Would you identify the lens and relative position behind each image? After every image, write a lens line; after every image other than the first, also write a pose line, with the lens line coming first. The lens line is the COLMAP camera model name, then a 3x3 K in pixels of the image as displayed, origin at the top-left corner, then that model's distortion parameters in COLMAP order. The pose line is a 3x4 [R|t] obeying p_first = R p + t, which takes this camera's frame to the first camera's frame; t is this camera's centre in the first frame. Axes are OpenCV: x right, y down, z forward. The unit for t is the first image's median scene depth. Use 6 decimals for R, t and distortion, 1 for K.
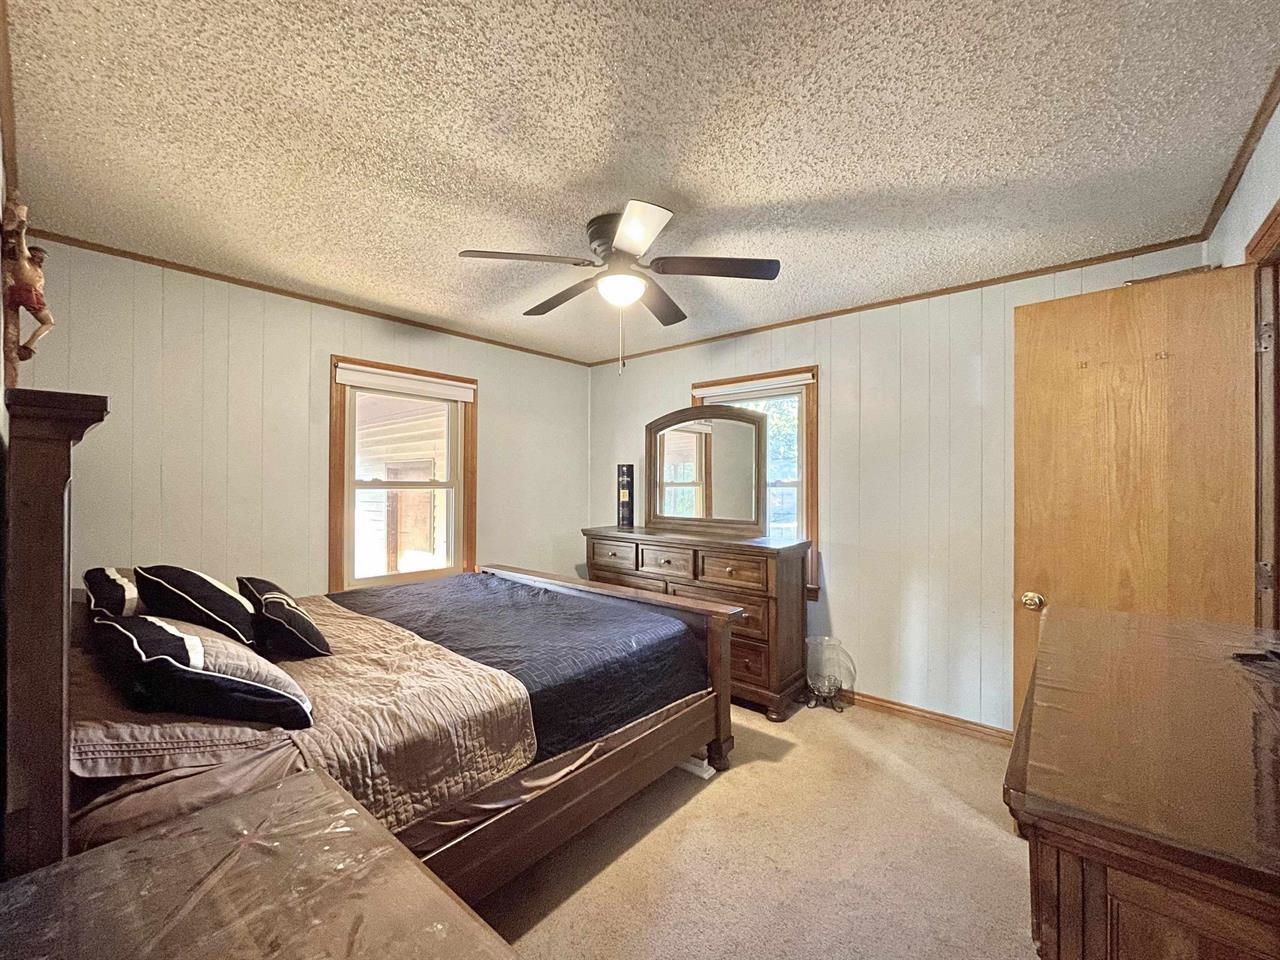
lens RADIAL K [[516.5, 0, 643.5], [0, 516.5, 479.5], [0, 0, 1]] dist [0.002041, -0.001246]
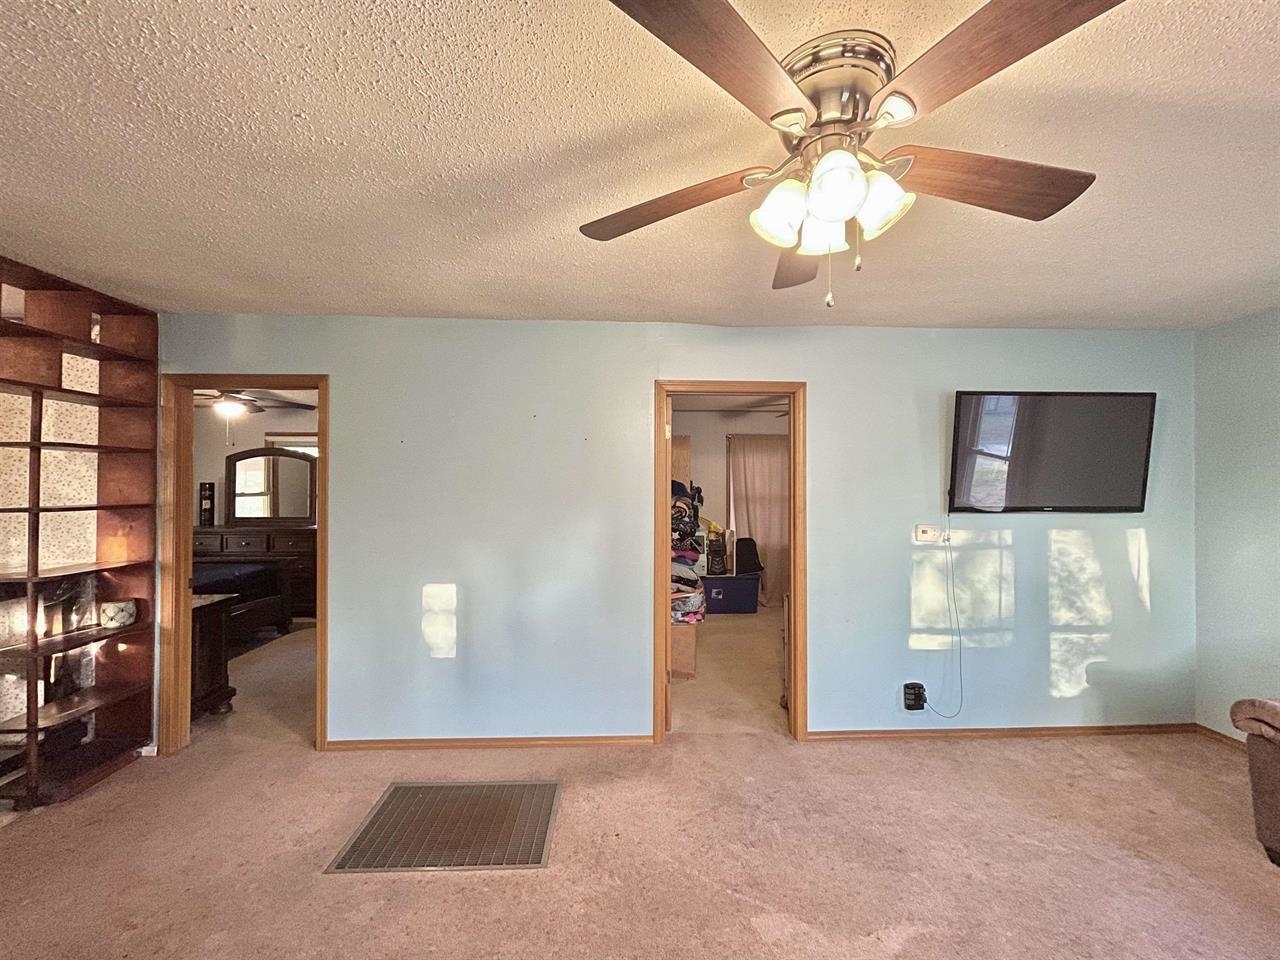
lens RADIAL K [[516.5, 0, 640.6], [0, 516.5, 479.5], [0, 0, 1]] dist [0.002041, -0.001246]
pose [[0.731473, 0.005128, 0.681851, -0.172230], [-0.000748, 0.999977, -0.006718, -0.037657], [-0.681869, 0.004404, 0.731461, -1.136838]]
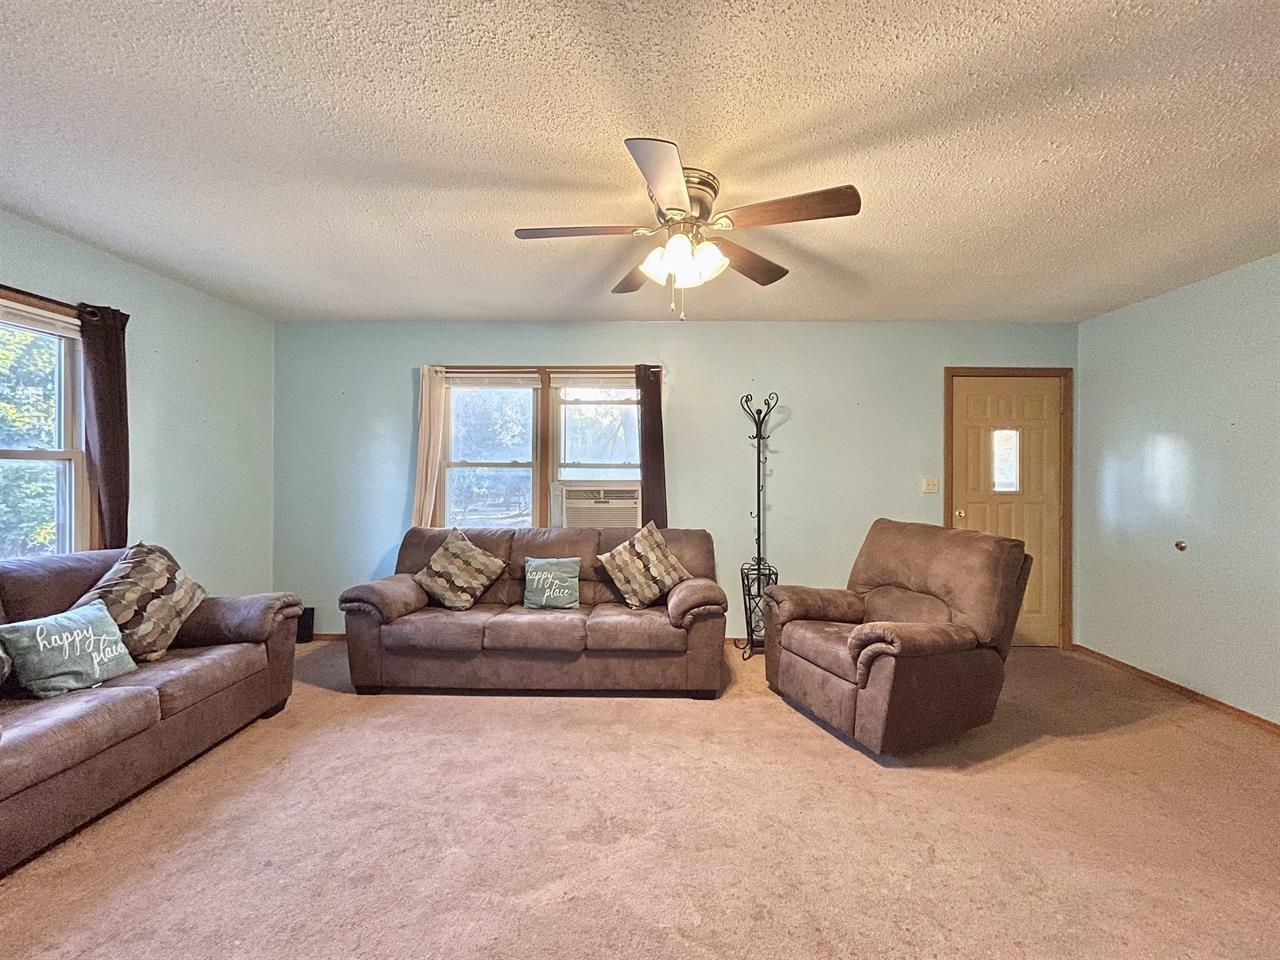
lens RADIAL K [[516.5, 0, 643.2], [0, 516.5, 476.8], [0, 0, 1]] dist [0.002041, -0.001246]
pose [[-0.771914, -0.008591, -0.635669, 0.606323], [-0.006229, 0.999963, -0.005950, 0.030387], [0.635696, -0.000633, -0.771939, -0.503195]]
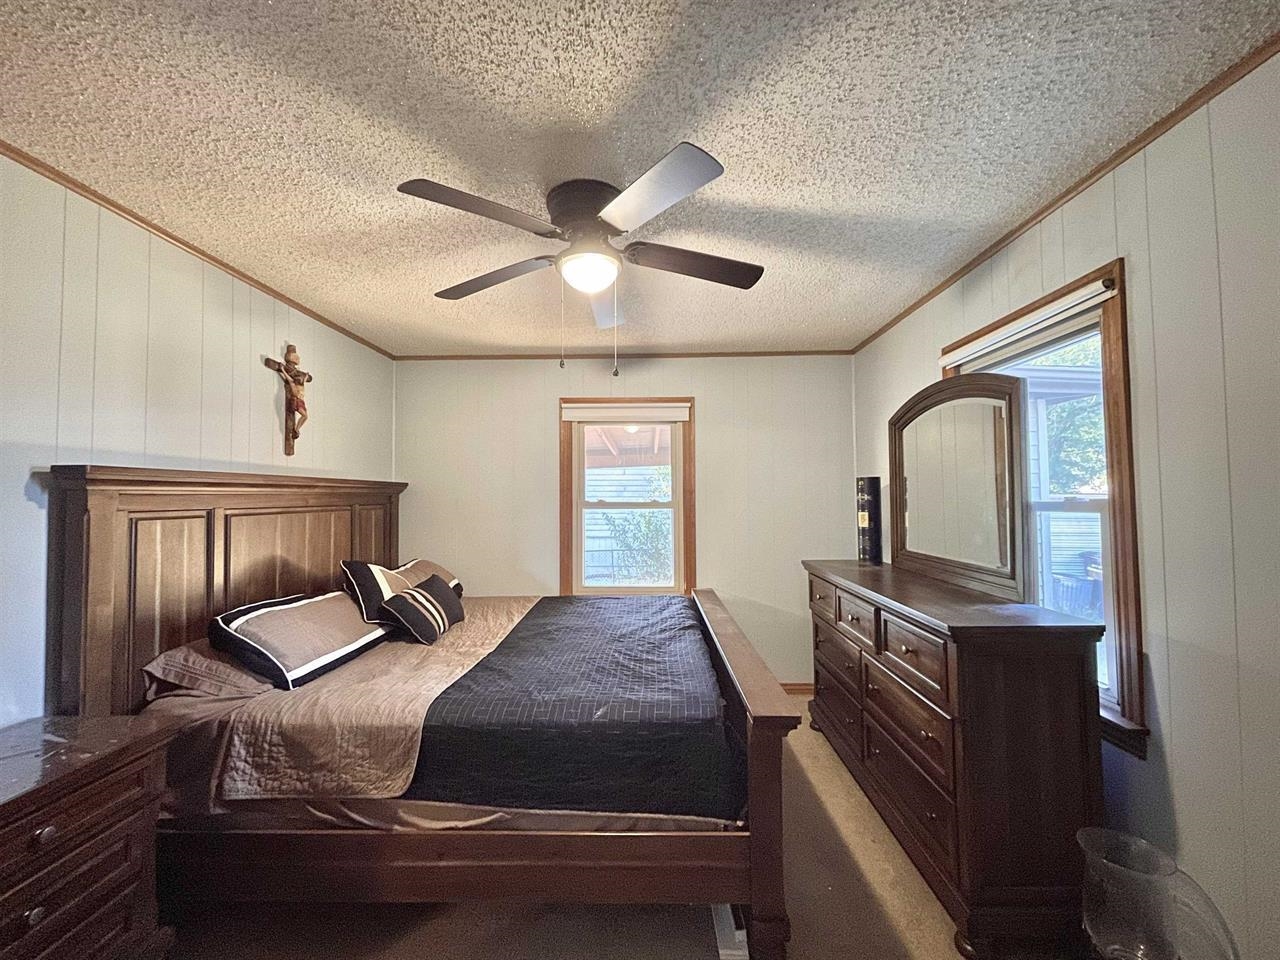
lens RADIAL K [[516.5, 0, 645.3], [0, 516.5, 482.0], [0, 0, 1]] dist [0.002041, -0.001246]
pose [[0.636093, -0.031428, -0.770972, 0.427072], [0.012504, 0.999459, -0.030425, -0.005272], [0.771511, 0.009713, 0.636142, 0.364897]]
